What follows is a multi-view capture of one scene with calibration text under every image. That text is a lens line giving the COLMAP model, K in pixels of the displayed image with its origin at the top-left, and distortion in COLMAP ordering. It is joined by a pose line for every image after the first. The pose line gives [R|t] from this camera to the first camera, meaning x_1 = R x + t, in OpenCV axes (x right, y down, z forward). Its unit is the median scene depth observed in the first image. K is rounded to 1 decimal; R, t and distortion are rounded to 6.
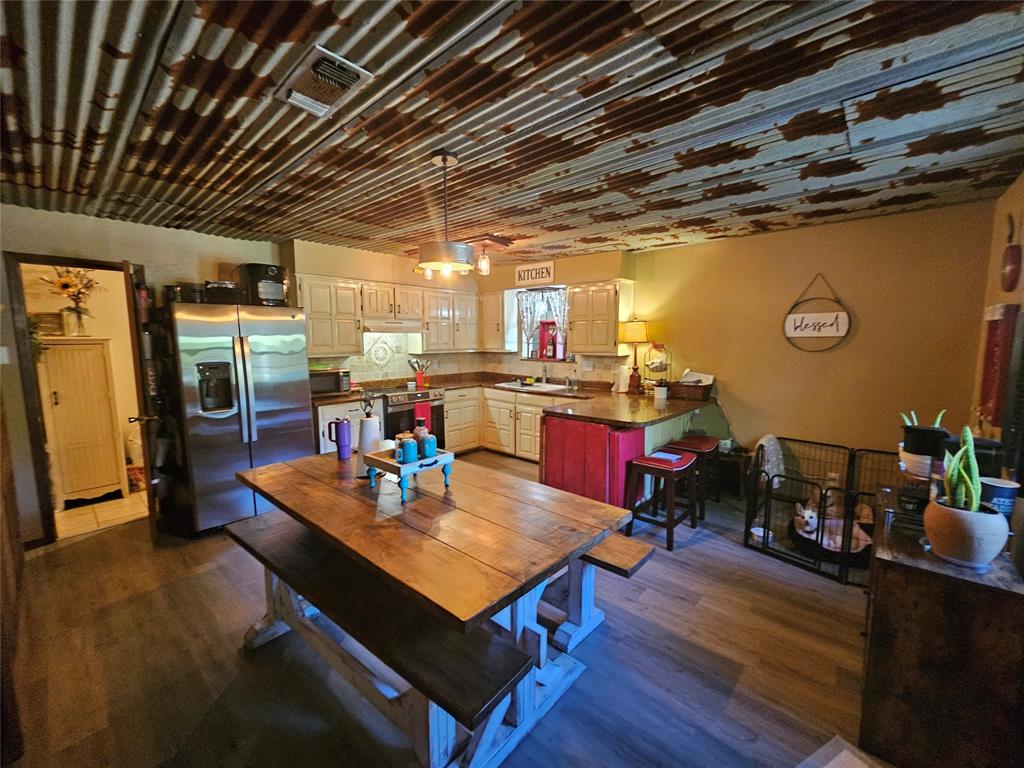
lens RADIAL K [[419.8, 0, 512.6], [0, 419.8, 383.1], [0, 0, 1]] dist [0.000066, 0.000212]
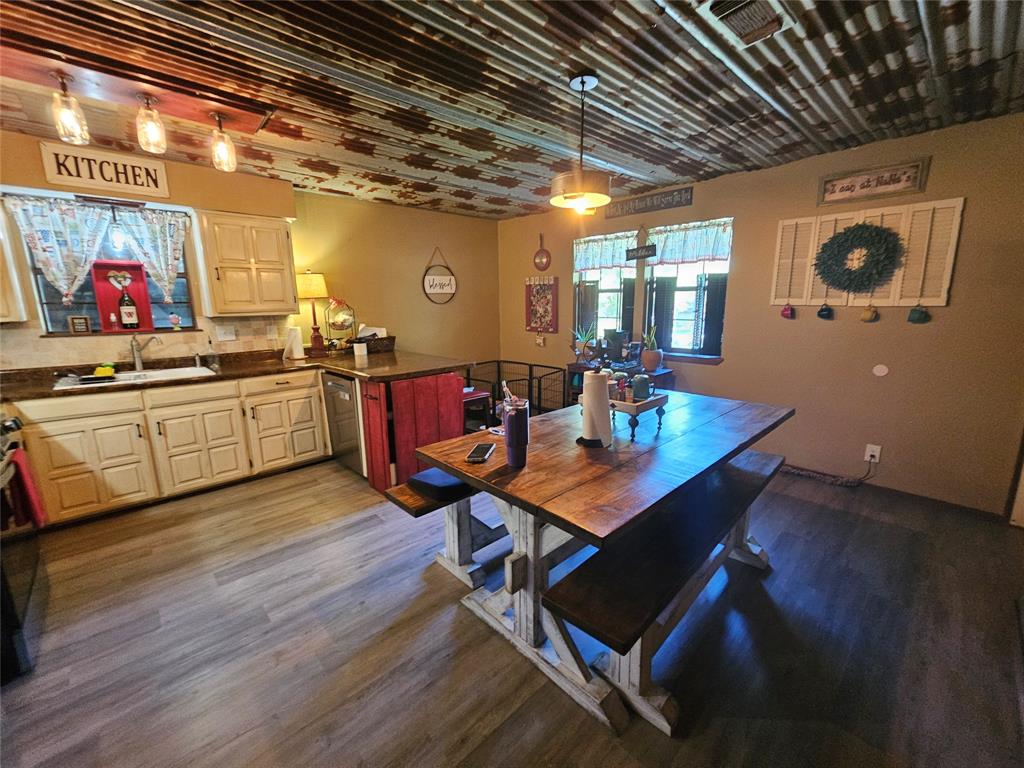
lens RADIAL K [[419.8, 0, 512.3], [0, 419.8, 384.3], [0, 0, 1]] dist [0.000066, 0.000212]
pose [[0.091406, -0.191039, 0.977317, -0.688595], [0.119699, 0.976418, 0.179667, -0.036566], [-0.988593, 0.100561, 0.112118, 0.634924]]
